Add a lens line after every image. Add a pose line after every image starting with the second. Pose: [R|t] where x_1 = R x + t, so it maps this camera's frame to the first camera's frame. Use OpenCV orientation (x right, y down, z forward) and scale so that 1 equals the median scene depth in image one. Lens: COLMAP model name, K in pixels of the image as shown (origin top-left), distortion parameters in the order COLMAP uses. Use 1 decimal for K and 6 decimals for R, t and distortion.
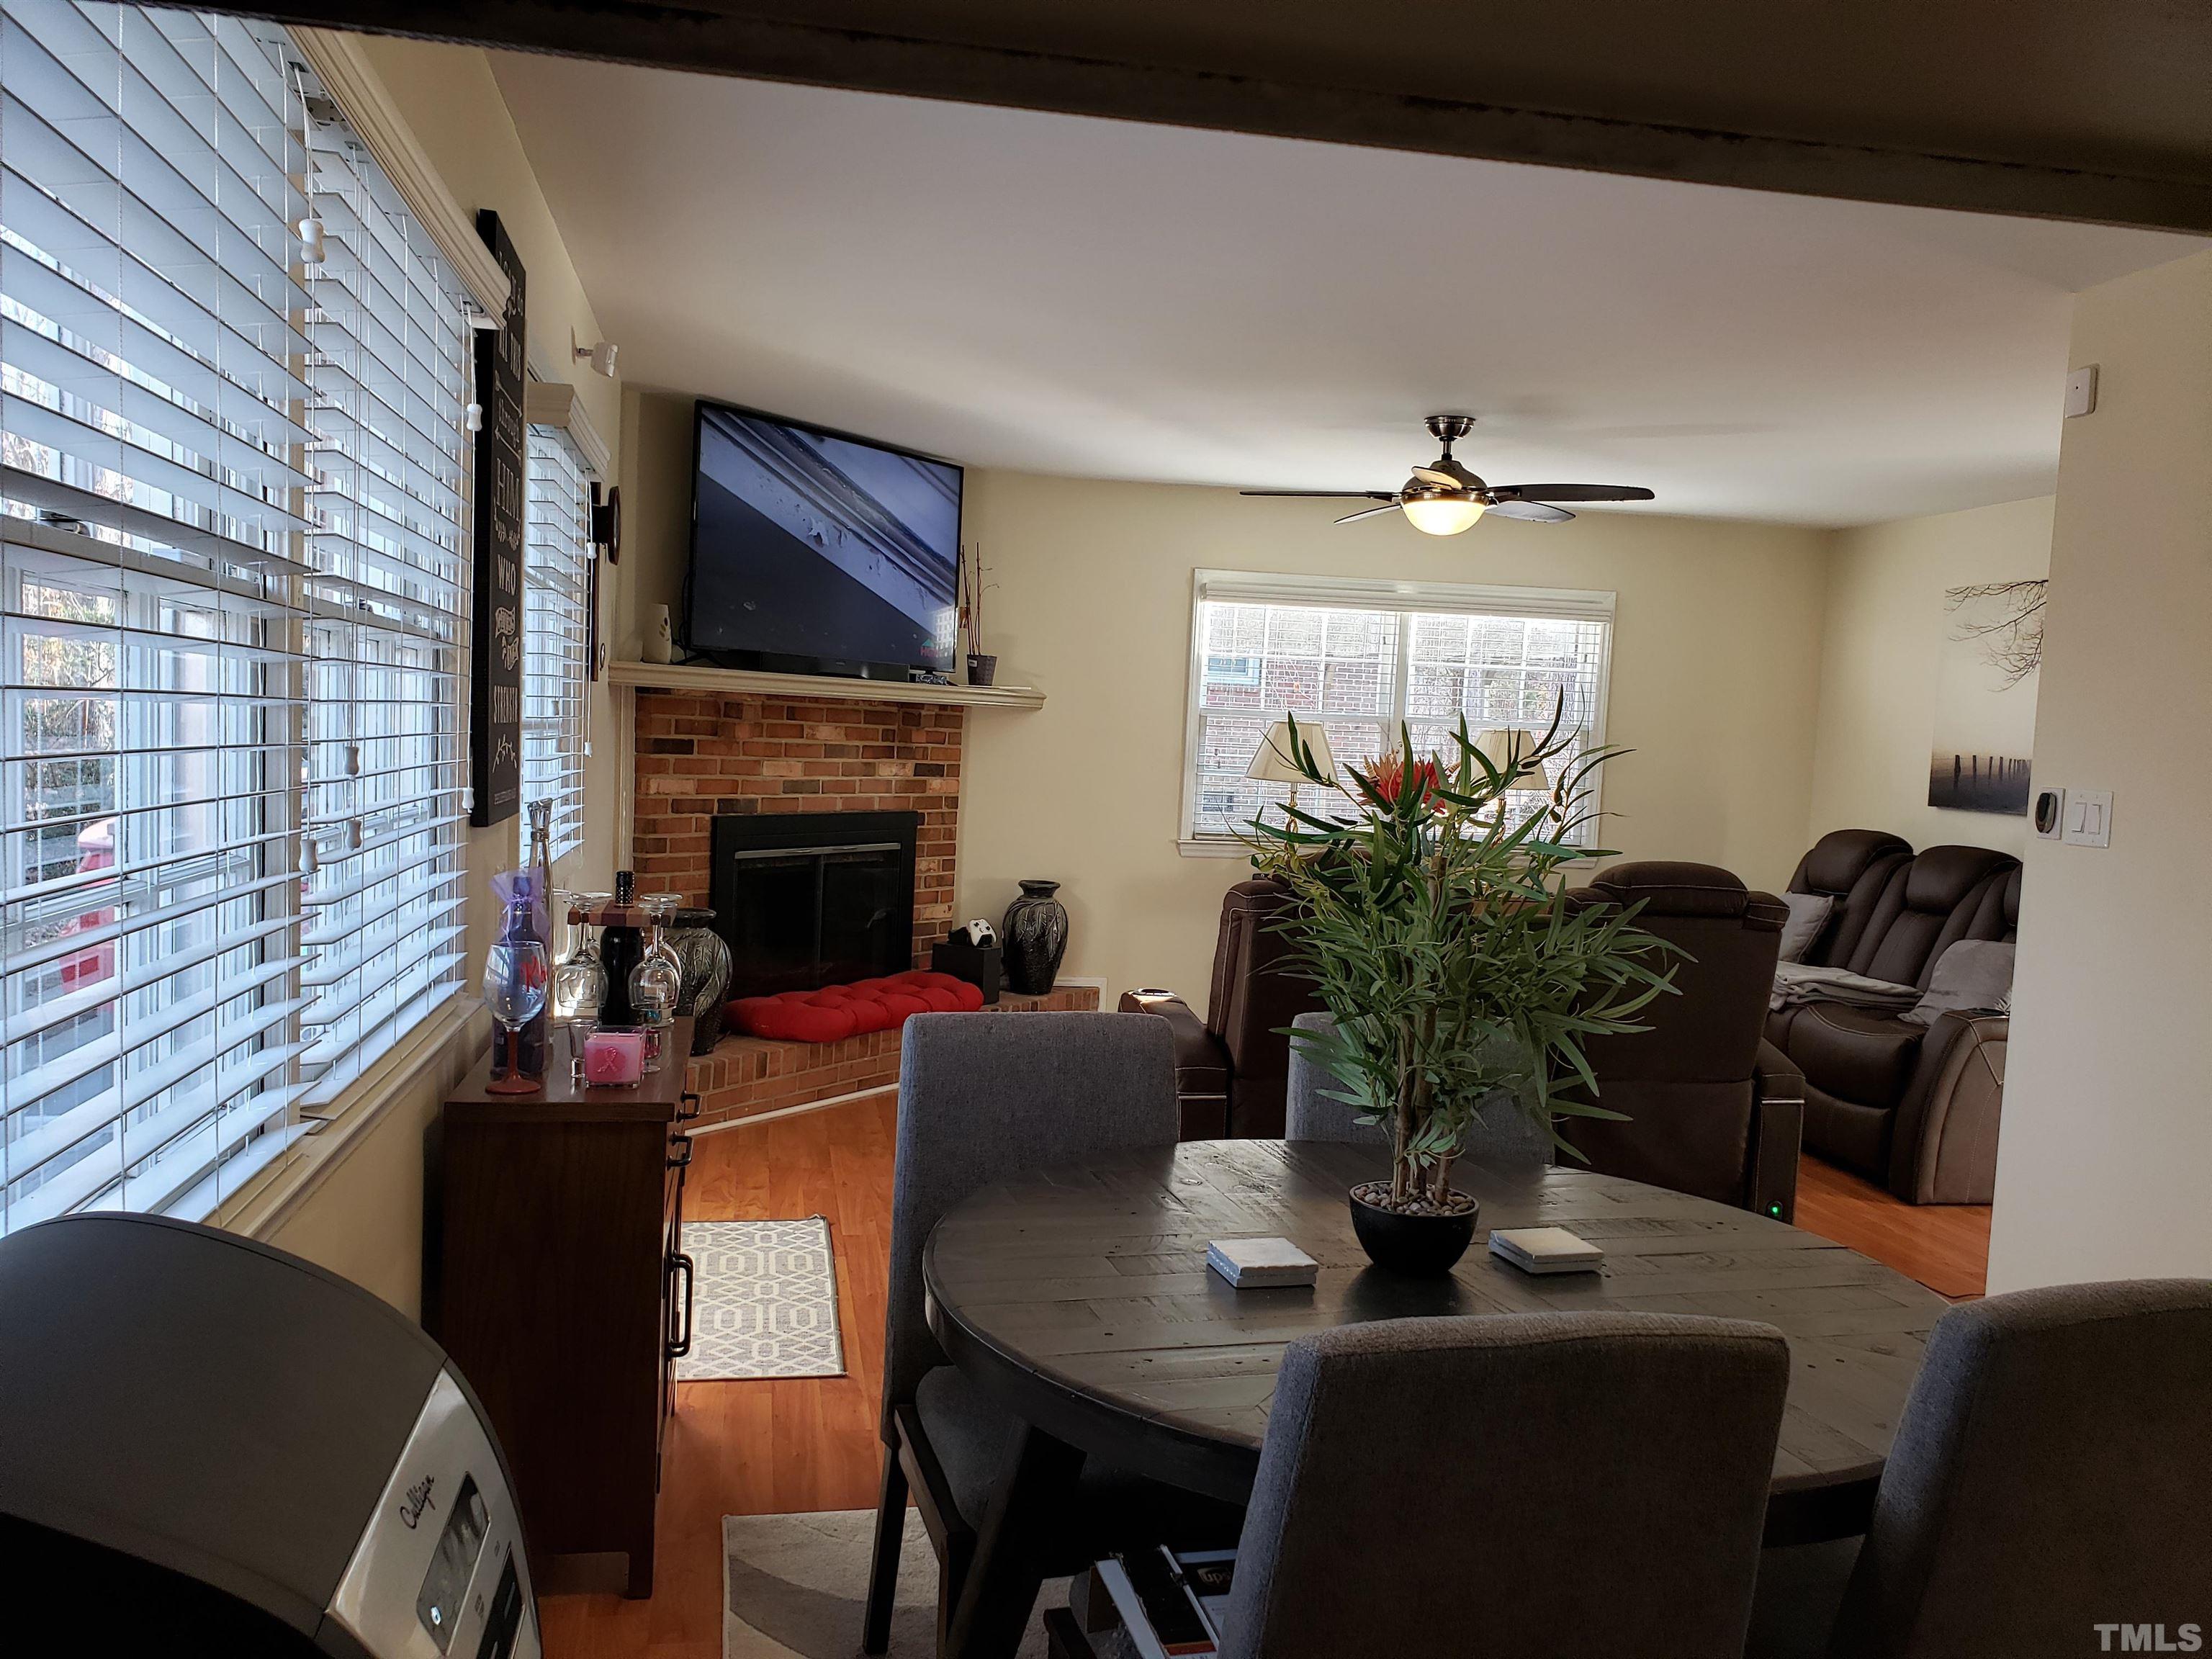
lens RADIAL K [[1703.0, 0, 1106.0], [0, 1703.0, 829.5], [0, 0, 1]] dist [0.206123, -0.425733]
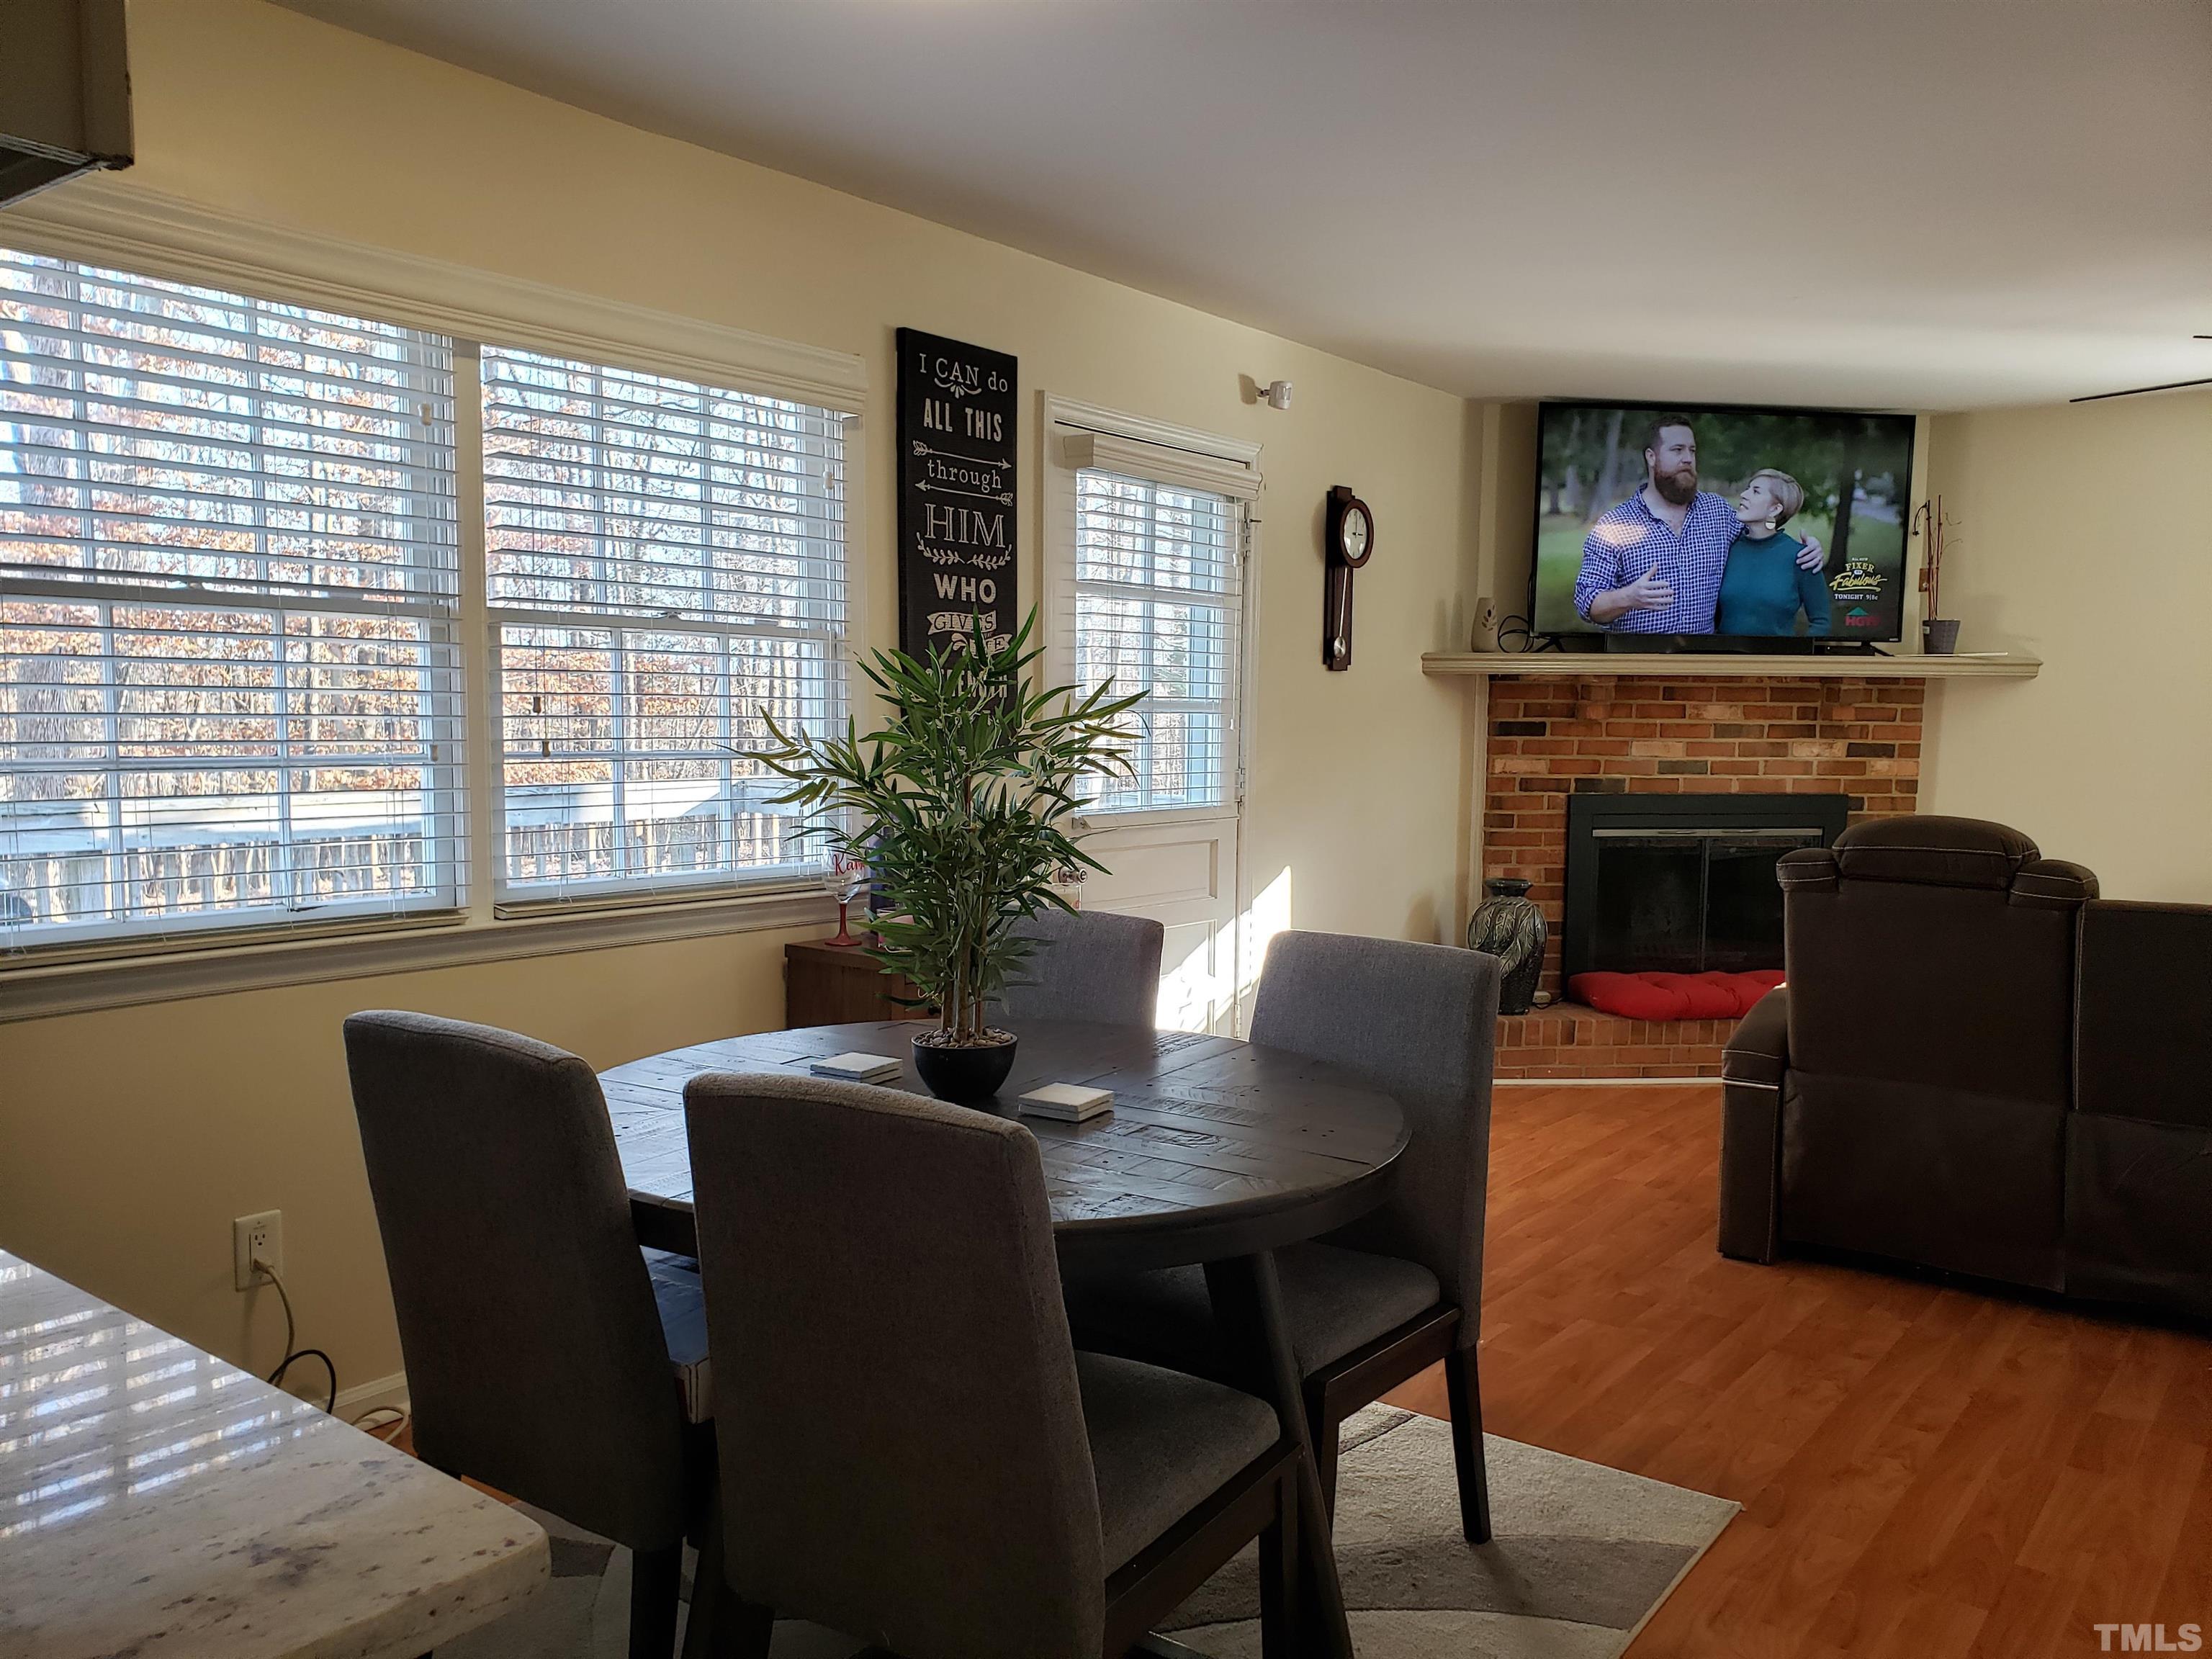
lens RADIAL K [[1700.7, 0, 1106.7], [0, 1700.7, 879.9], [0, 0, 1]] dist [0.098382, -0.267318]
pose [[0.655684, 0.036809, -0.754138, 0.377408], [-0.024118, 0.999322, 0.027807, 0.022028], [0.754650, -0.000045, 0.656127, 0.102909]]
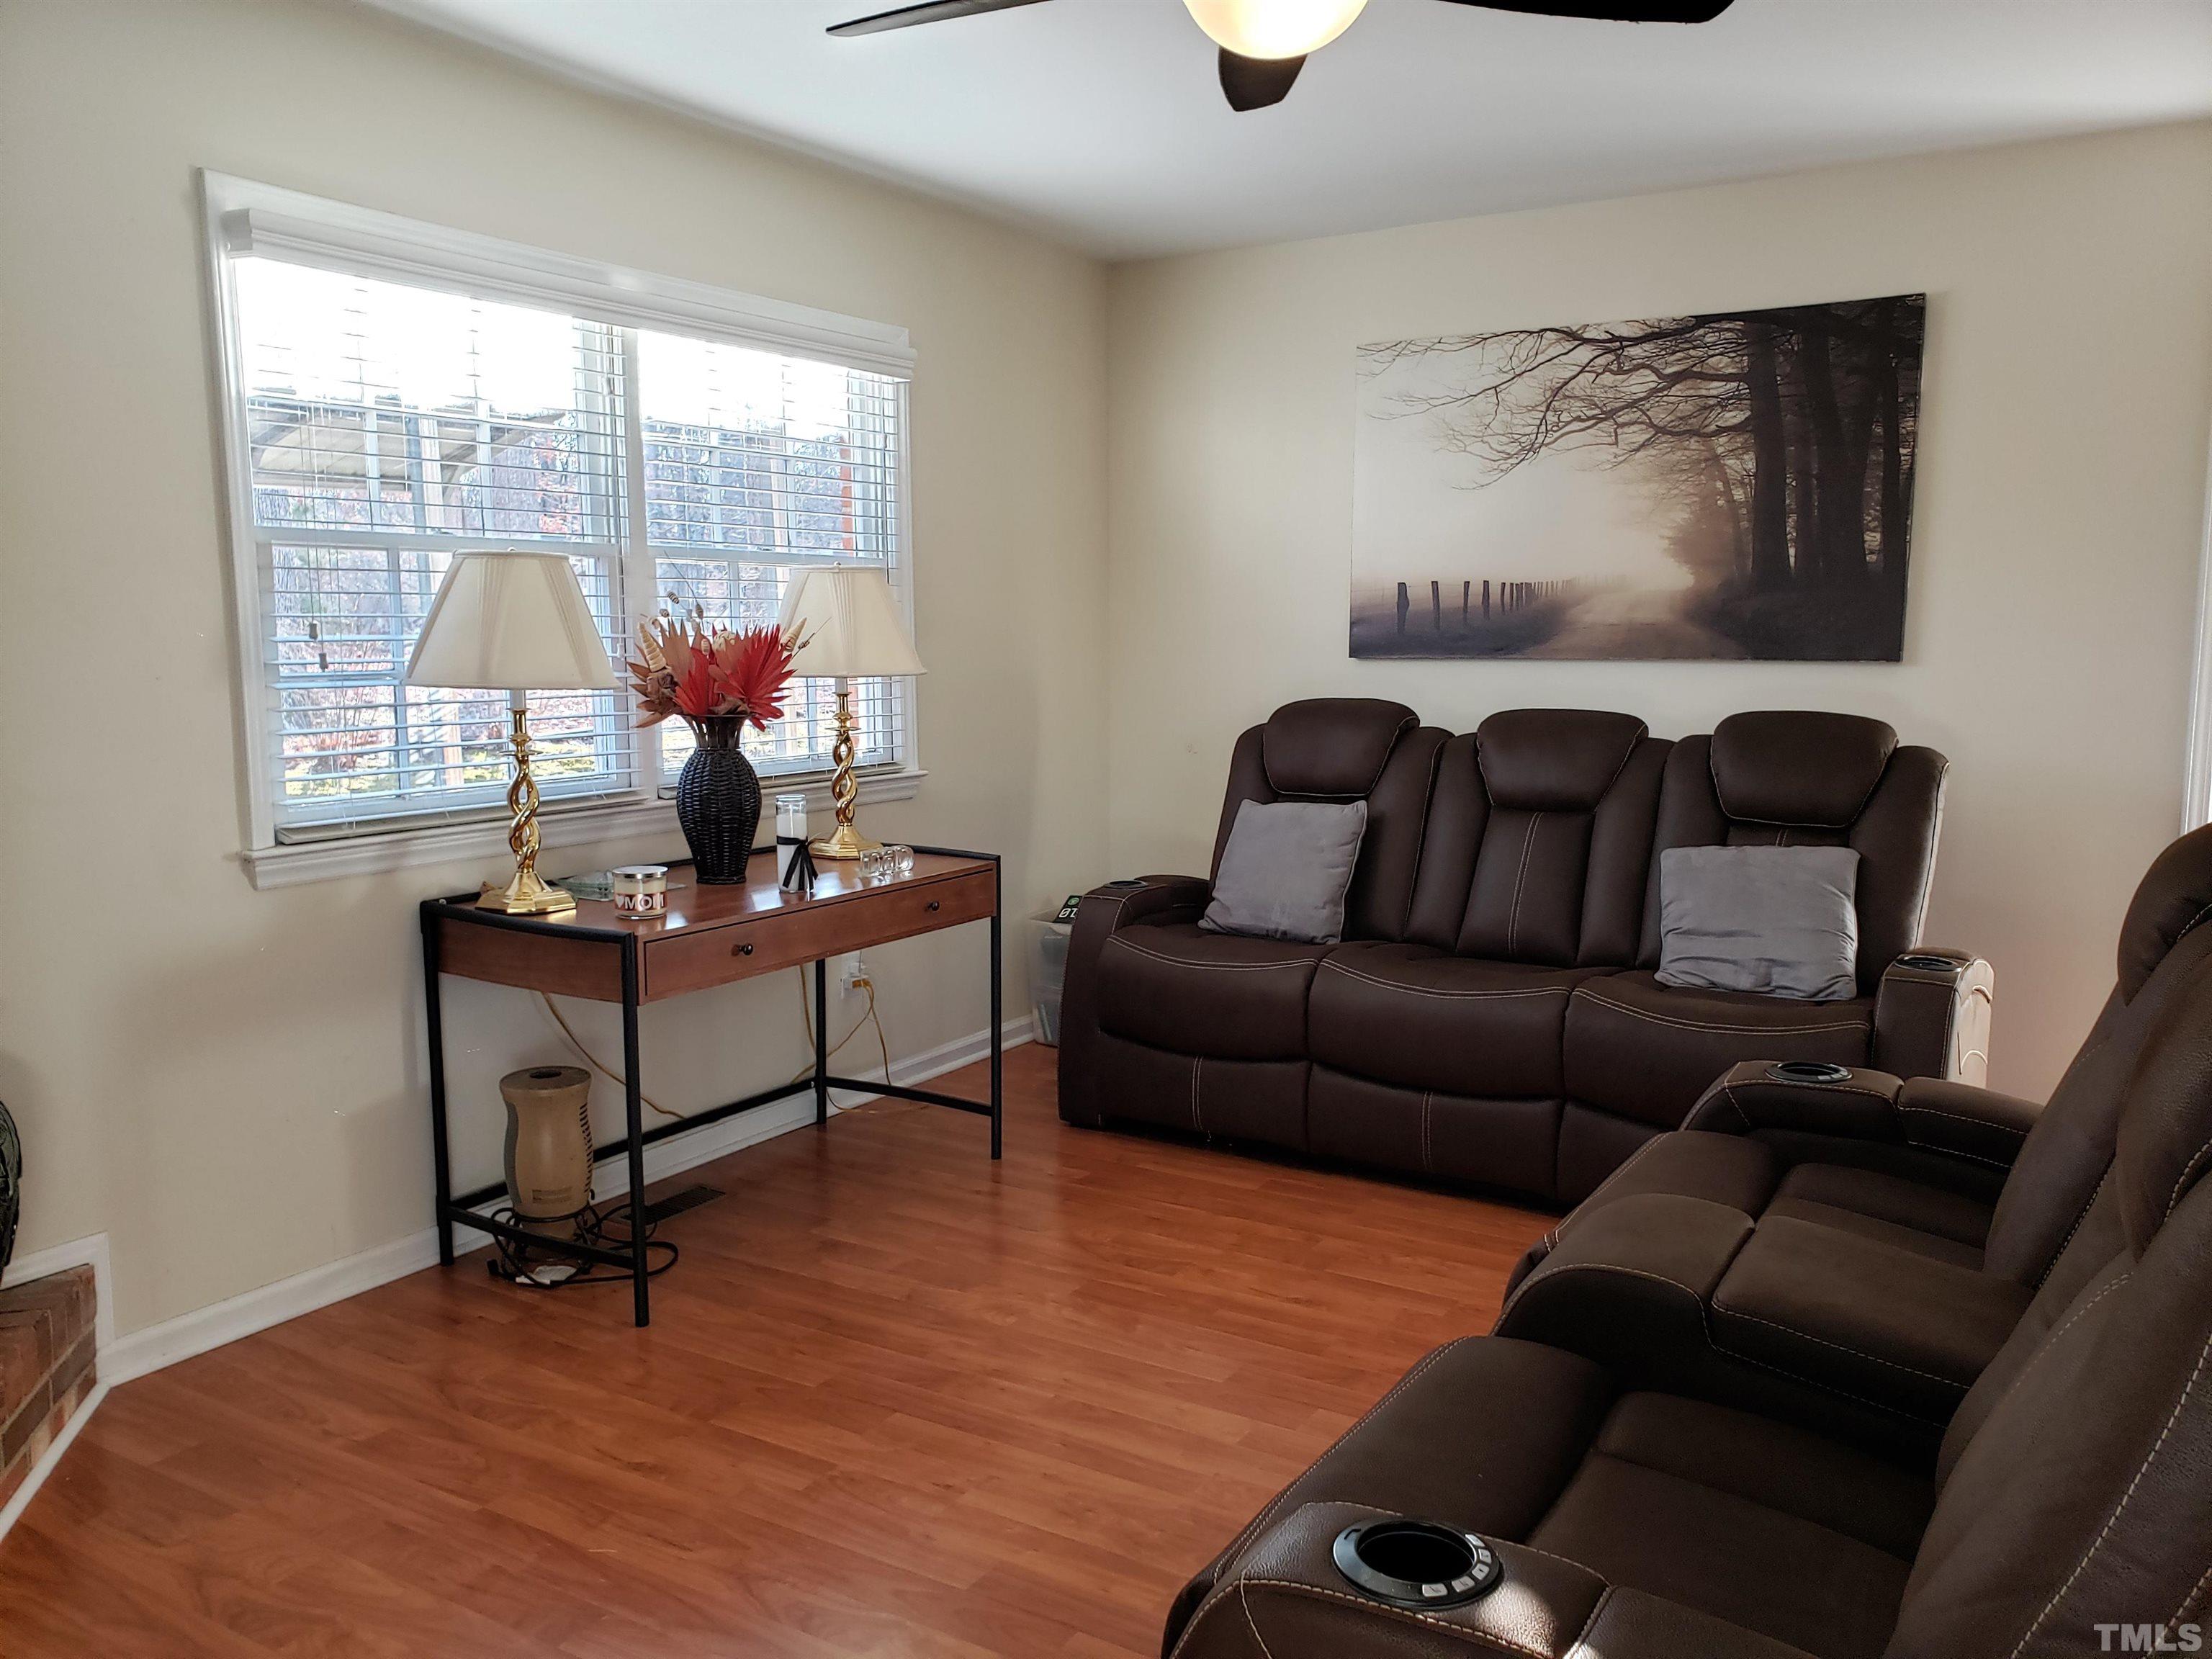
lens RADIAL K [[1700.7, 0, 1106.7], [0, 1700.7, 879.9], [0, 0, 1]] dist [0.098382, -0.267318]
pose [[0.678002, -0.157814, 0.717919, -0.138794], [0.077611, 0.986591, 0.143578, -0.037704], [-0.730951, -0.041628, 0.681159, 0.705415]]
